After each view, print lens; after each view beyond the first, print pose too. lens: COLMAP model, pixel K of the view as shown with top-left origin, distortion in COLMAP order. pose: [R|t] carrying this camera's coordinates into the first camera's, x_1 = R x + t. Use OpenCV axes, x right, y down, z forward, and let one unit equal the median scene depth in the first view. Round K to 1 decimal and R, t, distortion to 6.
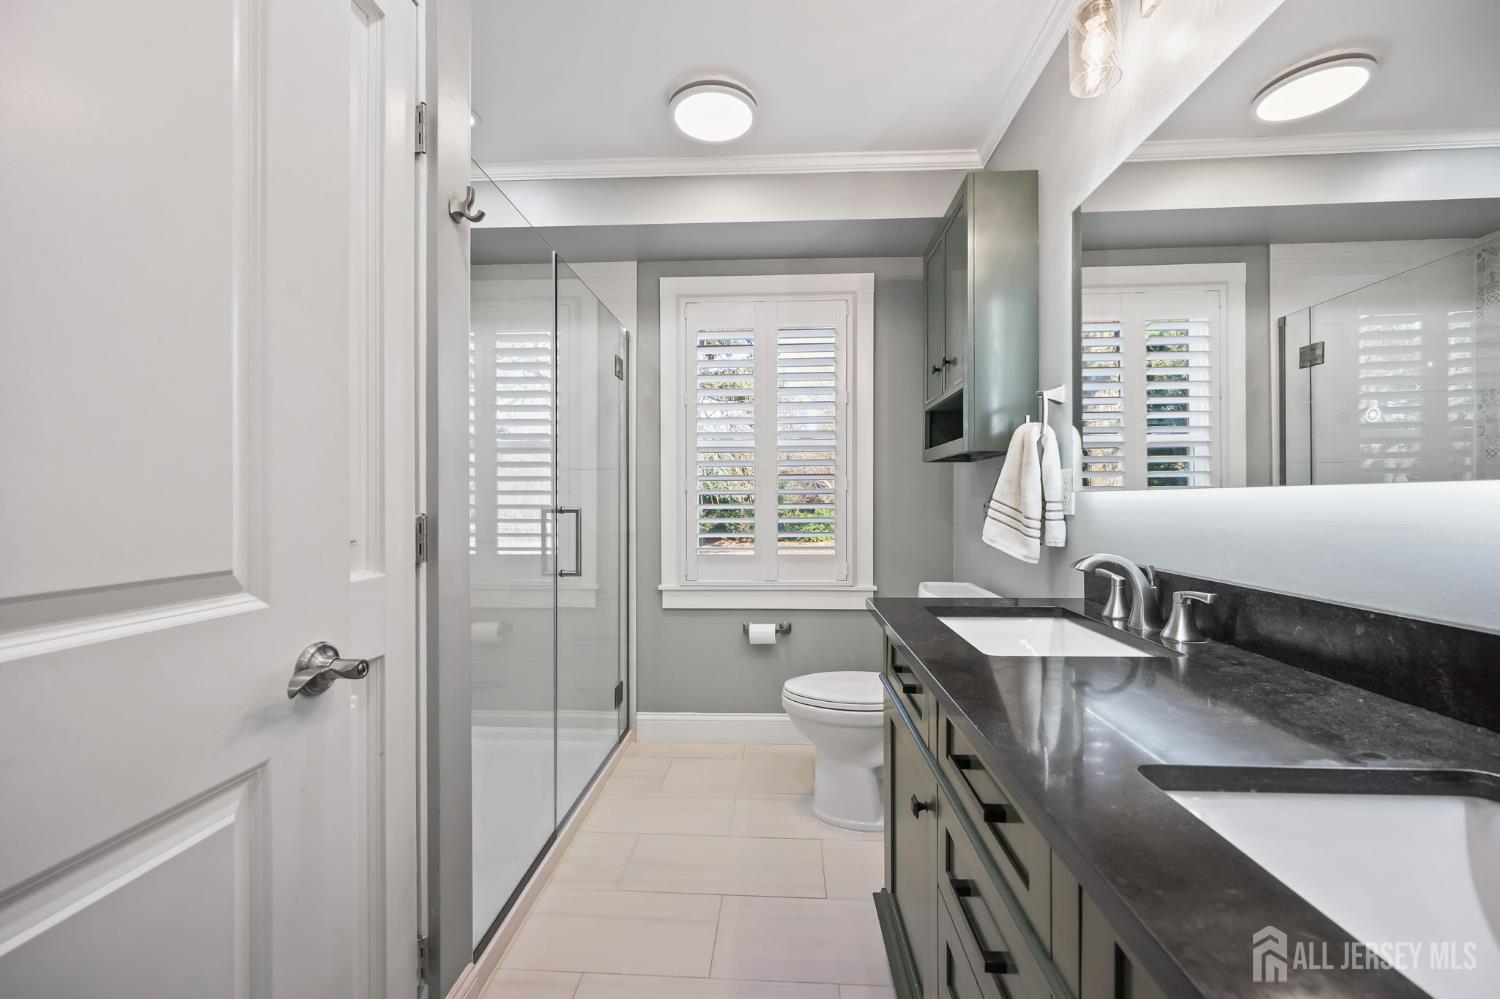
lens RADIAL K [[631.4, 0, 749.1], [0, 631.4, 496.9], [0, 0, 1]] dist [0.002362, 0.000082]
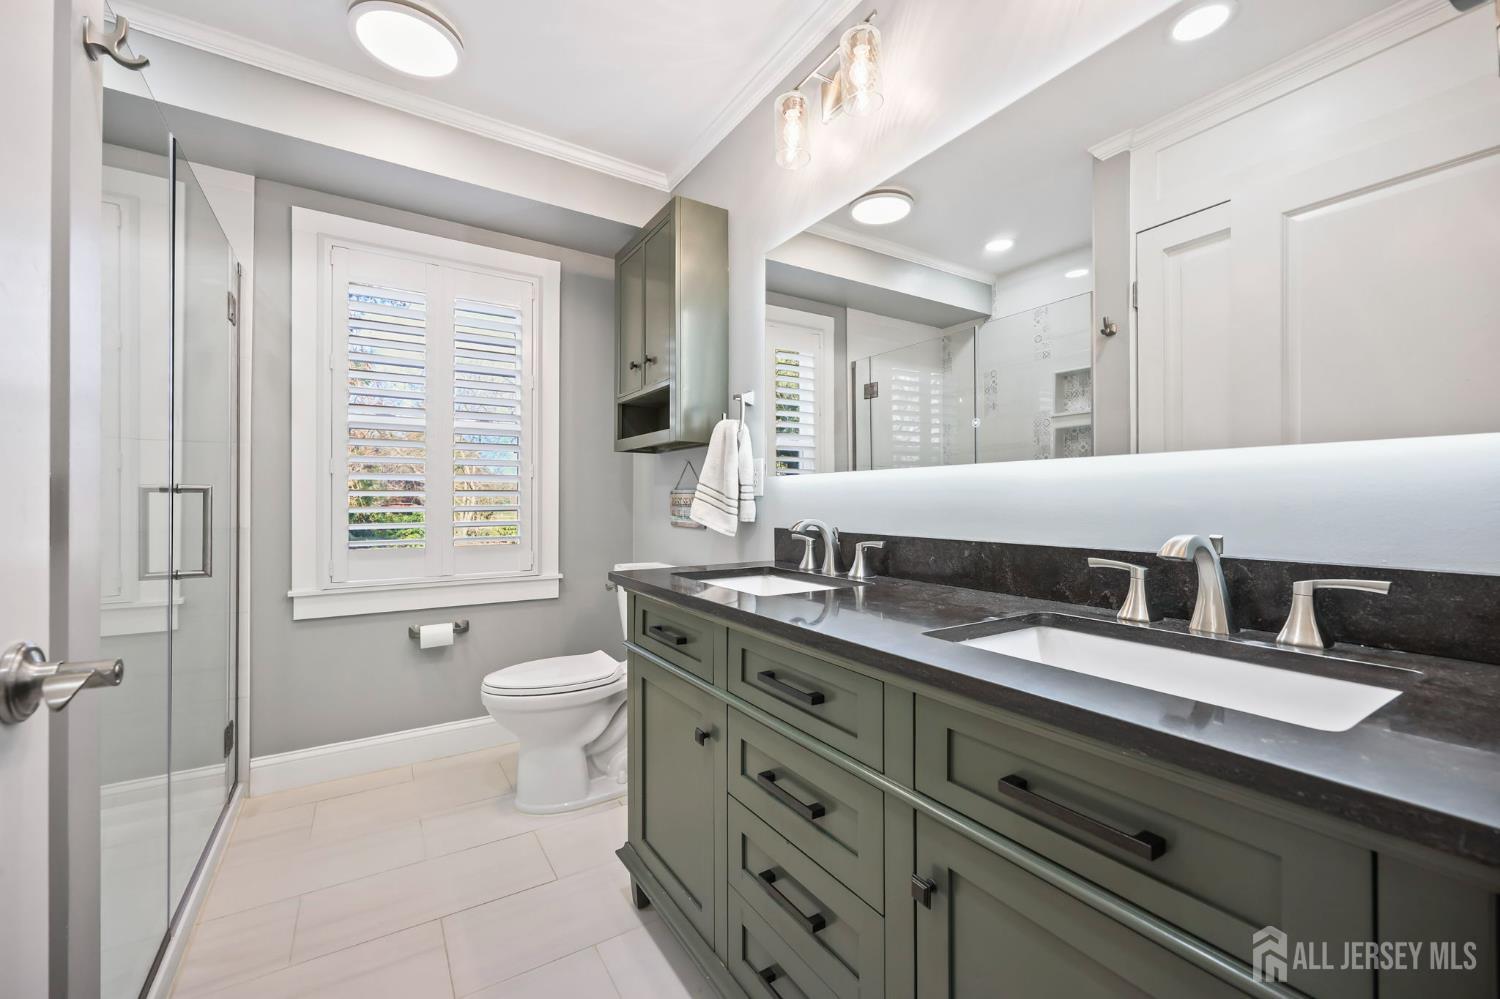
lens RADIAL K [[621.6, 0, 783.8], [0, 621.6, 492.6], [0, 0, 1]] dist [0.001500, 0.000256]
pose [[0.794699, 0.007374, 0.606959, -0.139842], [-0.002831, 0.999960, -0.008441, 0.023338], [-0.606997, 0.004990, 0.794688, -0.000102]]
